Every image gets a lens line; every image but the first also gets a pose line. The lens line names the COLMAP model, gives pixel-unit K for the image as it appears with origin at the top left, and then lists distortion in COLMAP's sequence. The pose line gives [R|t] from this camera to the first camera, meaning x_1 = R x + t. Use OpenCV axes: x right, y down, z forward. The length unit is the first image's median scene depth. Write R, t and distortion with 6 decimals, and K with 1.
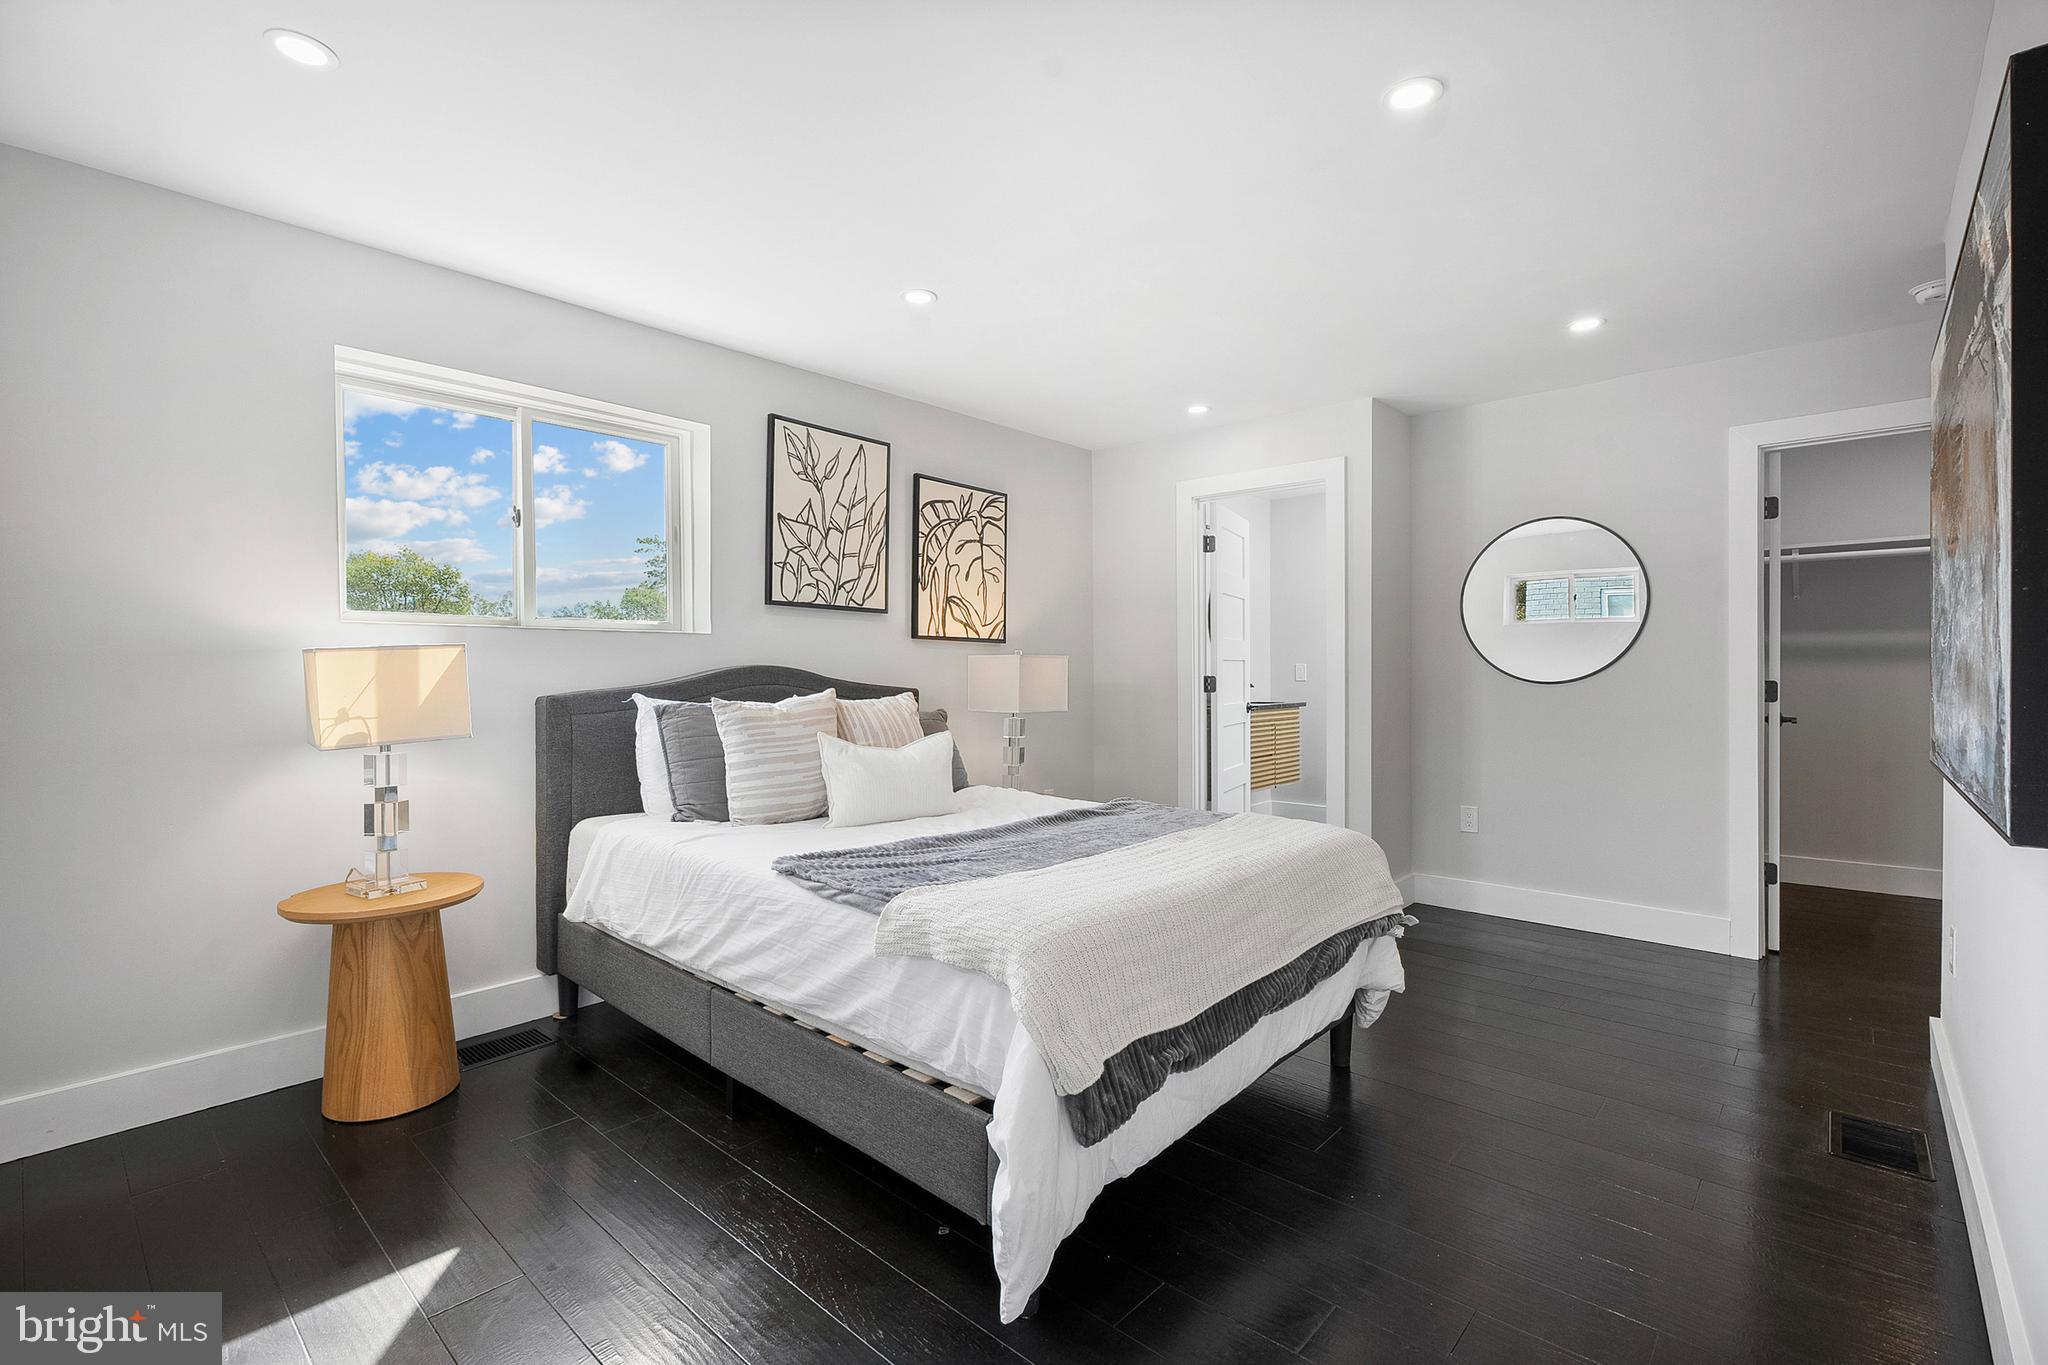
lens RADIAL K [[920.4, 0, 1022.0], [0, 920.4, 673.5], [0, 0, 1]] dist [-0.000109, -0.000431]
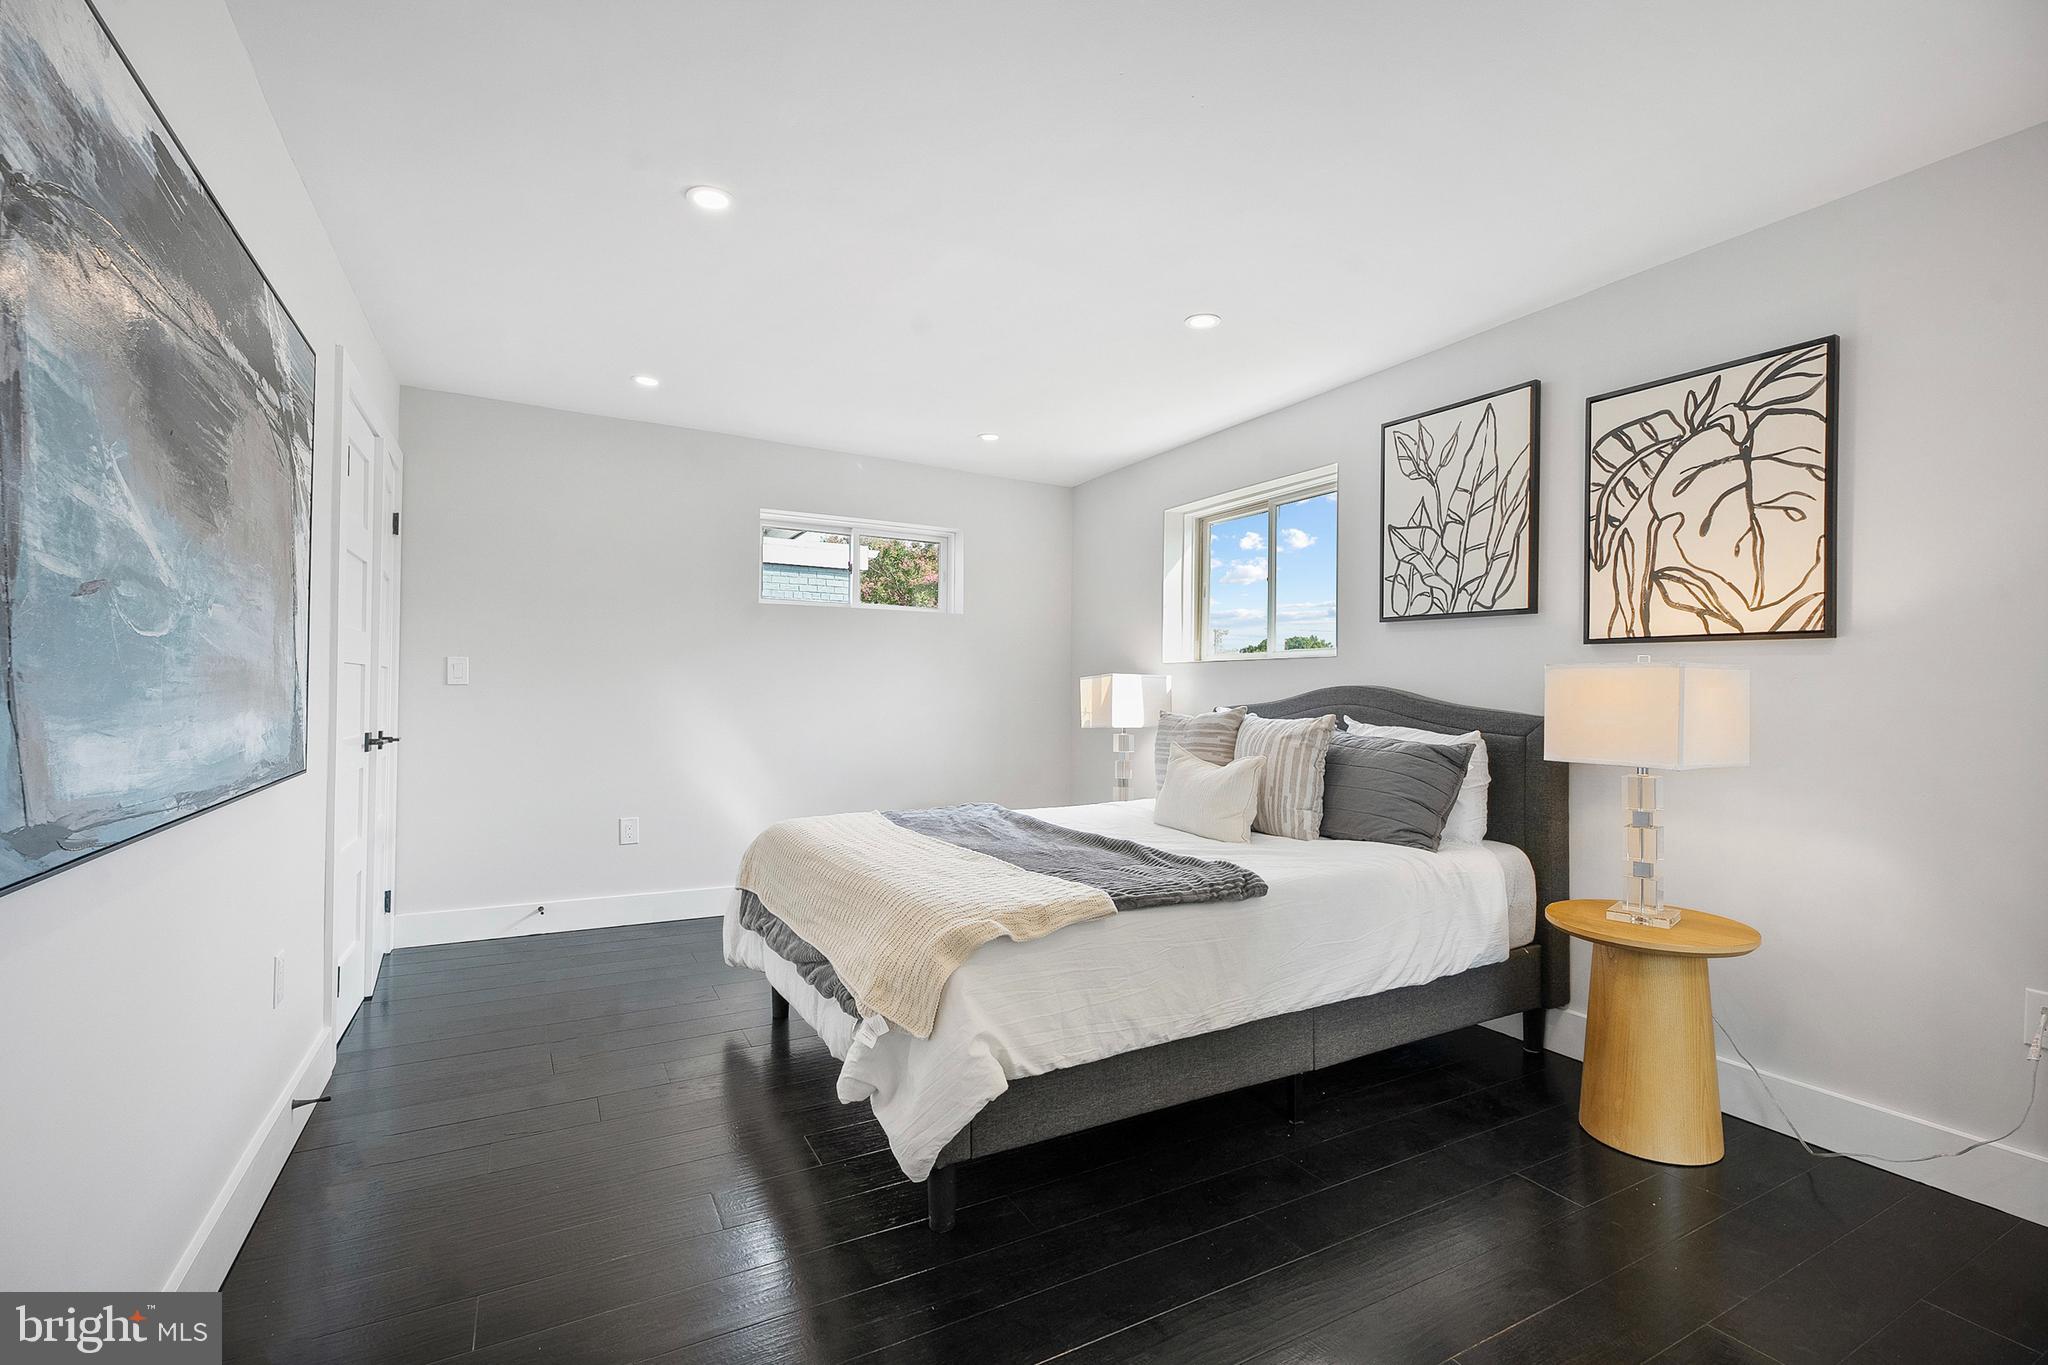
lens RADIAL K [[908.4, 0, 1024.0], [0, 908.4, 682.5], [0, 0, 1]] dist [0.001817, 0.000359]
pose [[-0.328287, -0.011019, -0.944514, 0.685122], [-0.009541, 0.999920, -0.008350, -0.000113], [0.944530, 0.006270, -0.328365, 0.877674]]
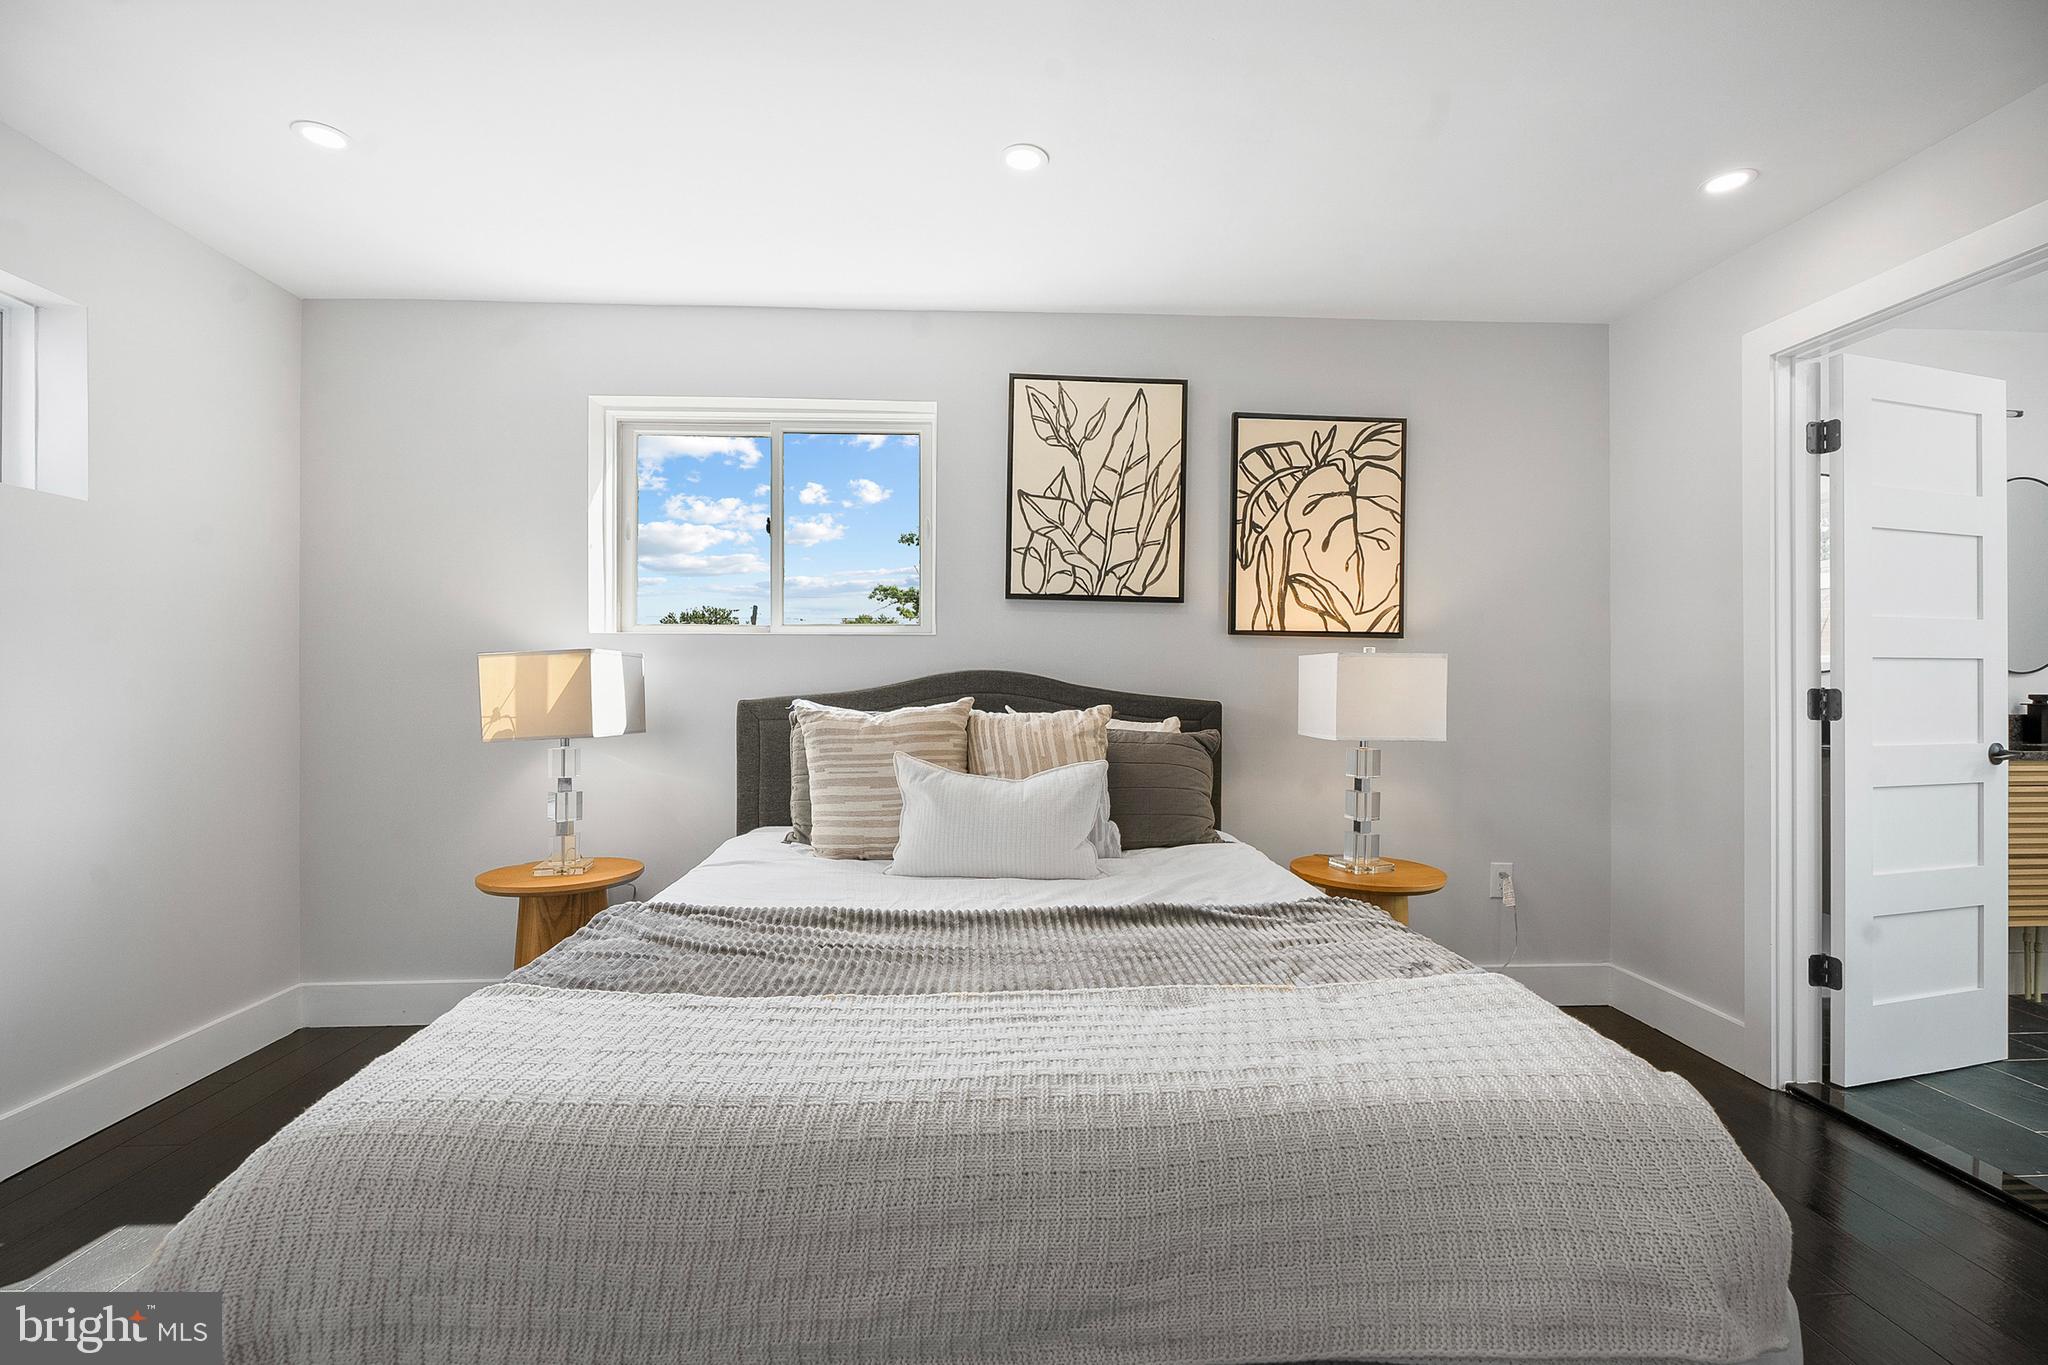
lens RADIAL K [[913.4, 0, 1024.0], [0, 913.4, 682.5], [0, 0, 1]] dist [-0.018909, 0.022784]
pose [[0.708655, 0.002588, -0.705551, 0.302854], [-0.005939, 0.999980, -0.002297, 0.003866], [0.705531, 0.005818, 0.708656, 0.379109]]
